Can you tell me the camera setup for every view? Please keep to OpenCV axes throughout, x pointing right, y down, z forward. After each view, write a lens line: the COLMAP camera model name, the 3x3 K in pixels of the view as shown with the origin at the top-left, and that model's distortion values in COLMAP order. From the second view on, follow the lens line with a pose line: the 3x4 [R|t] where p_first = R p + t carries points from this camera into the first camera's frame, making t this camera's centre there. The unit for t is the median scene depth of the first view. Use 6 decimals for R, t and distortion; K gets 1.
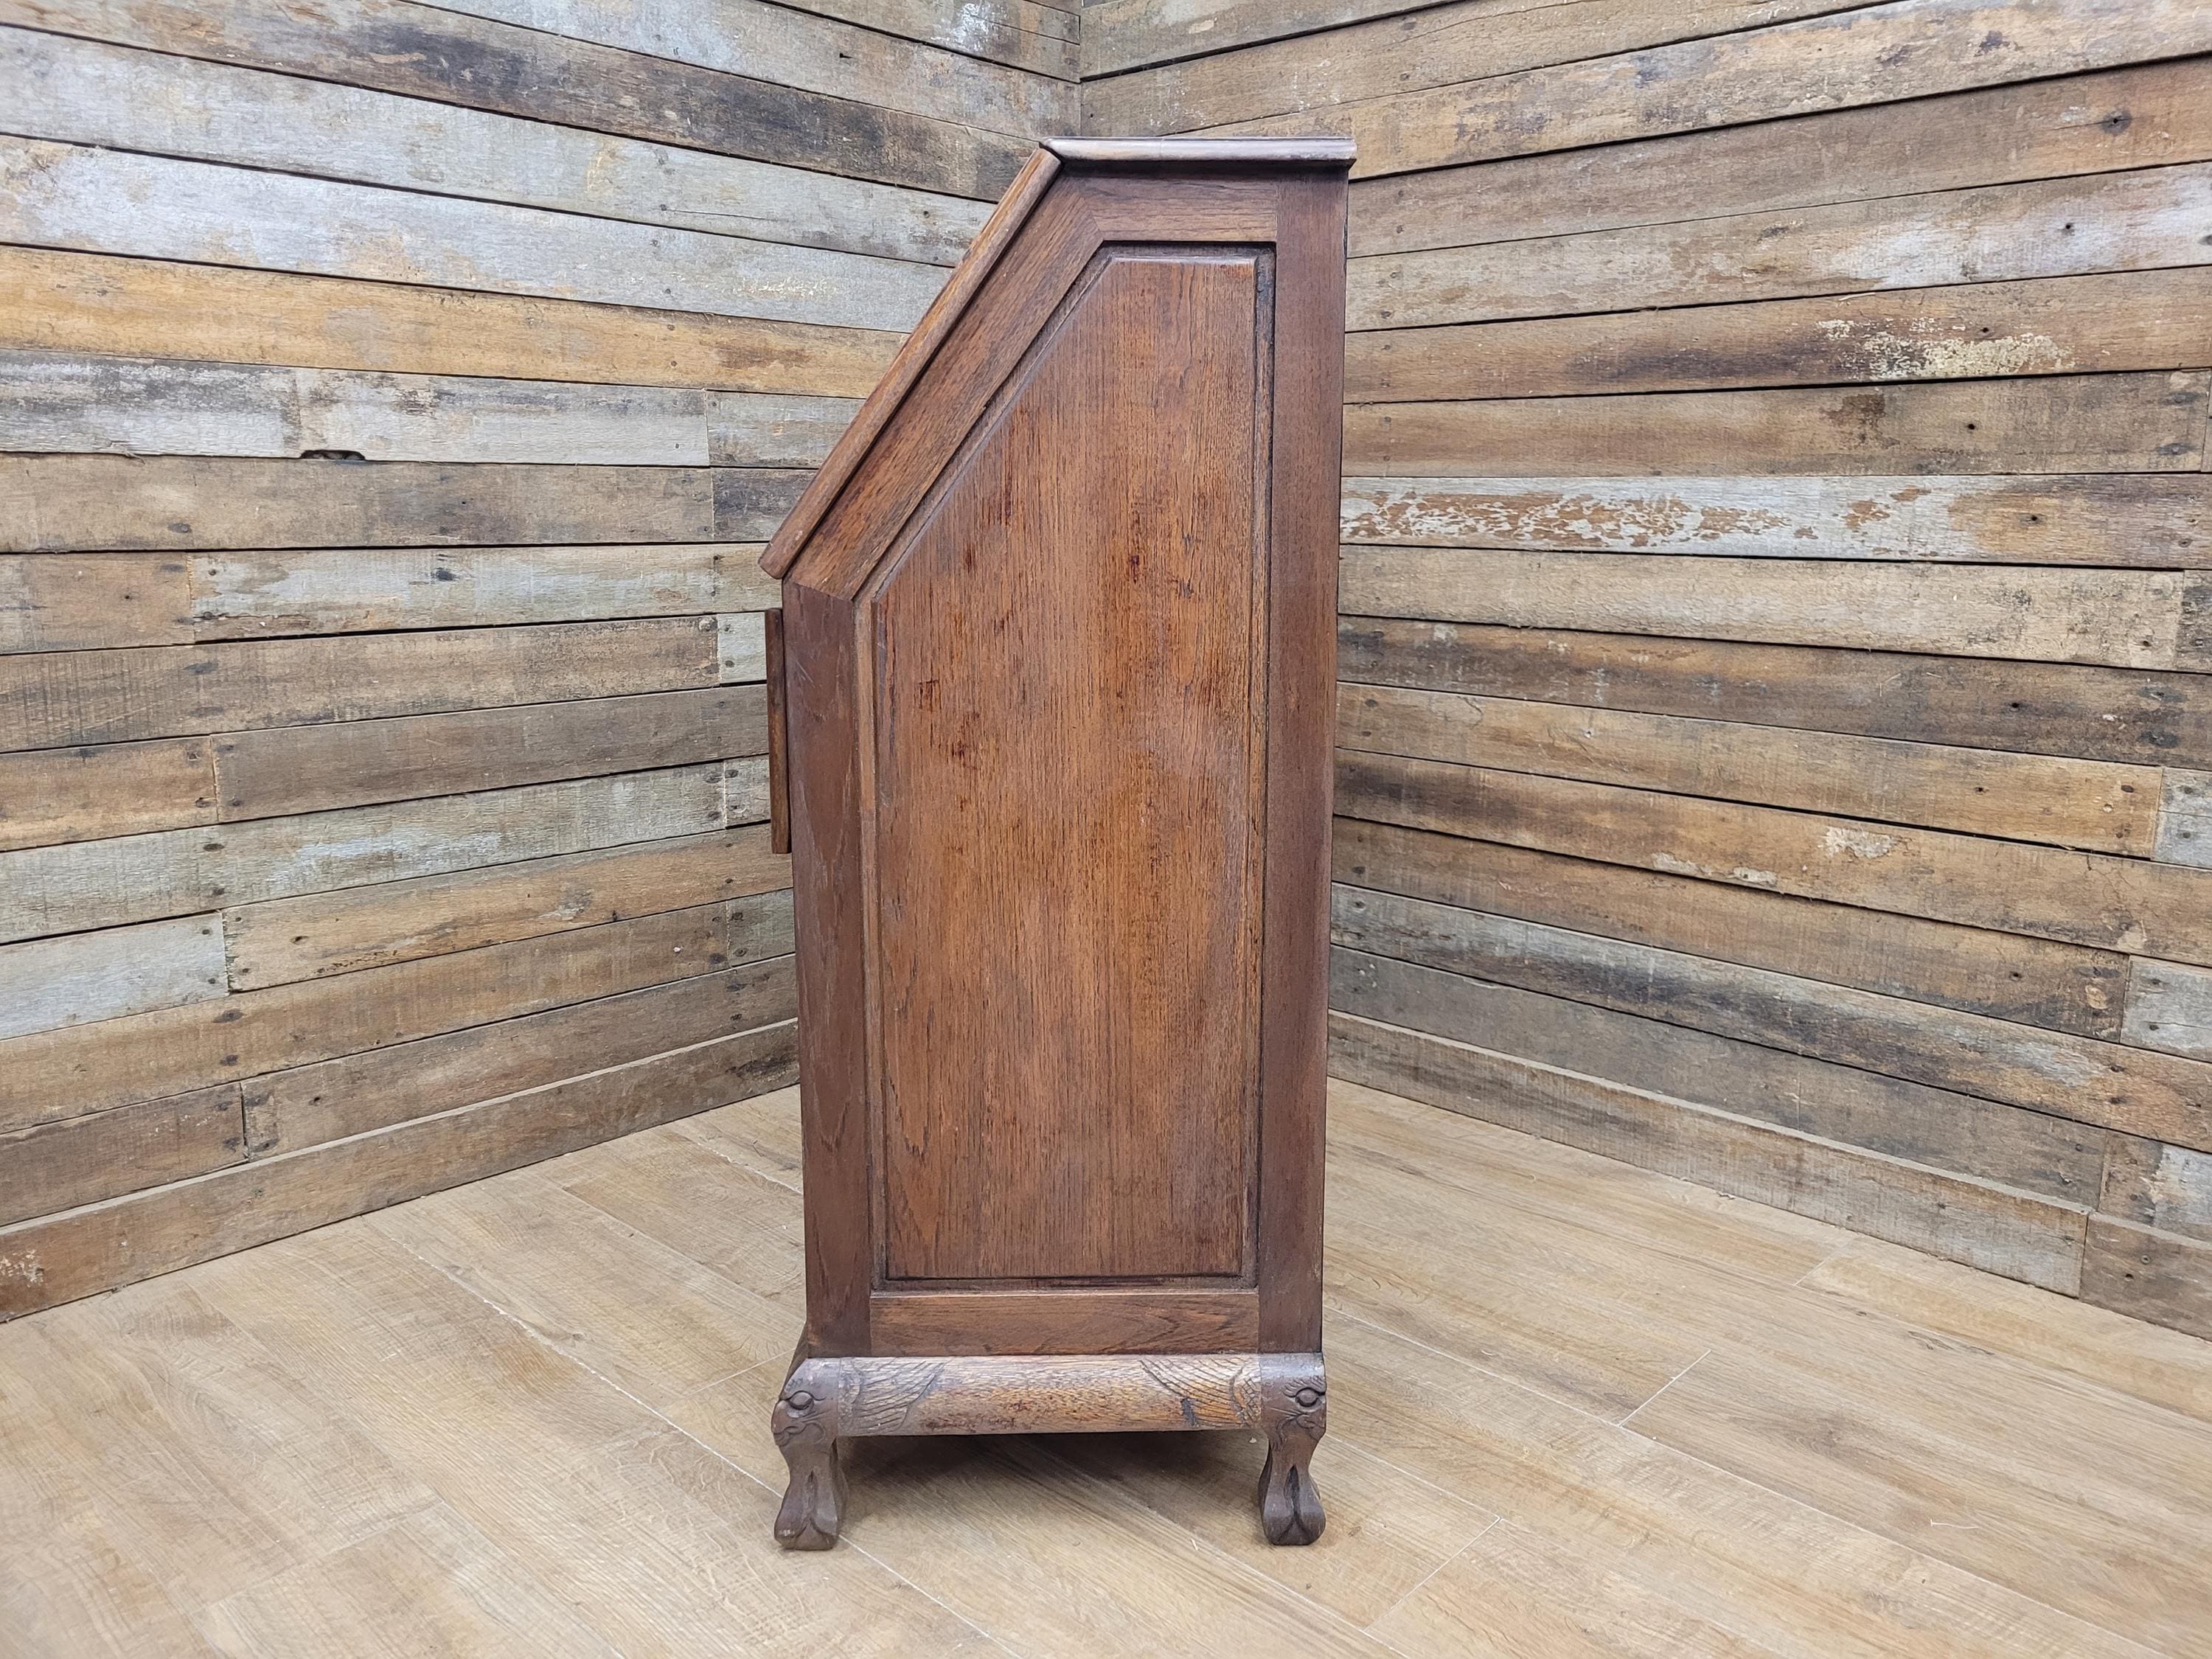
lens RADIAL K [[1660.5, 0, 1130.7], [0, 1660.5, 802.0], [0, 0, 1]] dist [0.058306, -0.043308]
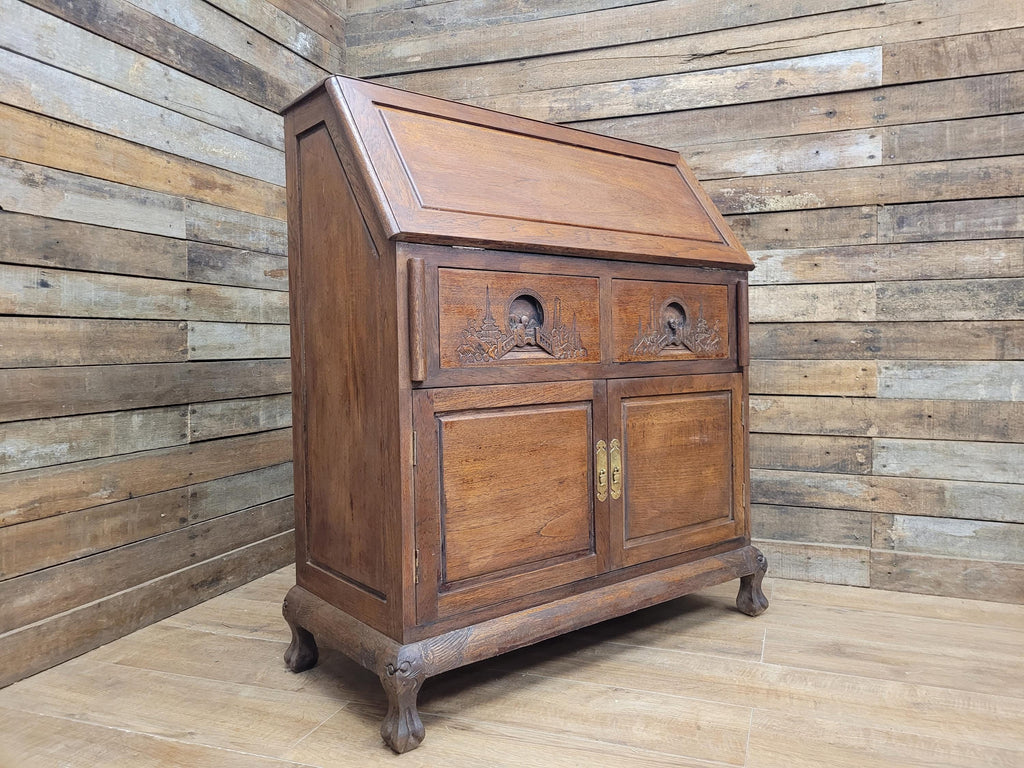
lens RADIAL K [[768.7, 0, 520.1], [0, 768.7, 363.9], [0, 0, 1]] dist [0.058306, -0.043308]
pose [[0.920660, -0.021654, 0.389764, -0.279616], [0.082223, 0.986817, -0.139395, 0.088517], [-0.381608, 0.160383, 0.910304, 0.131935]]
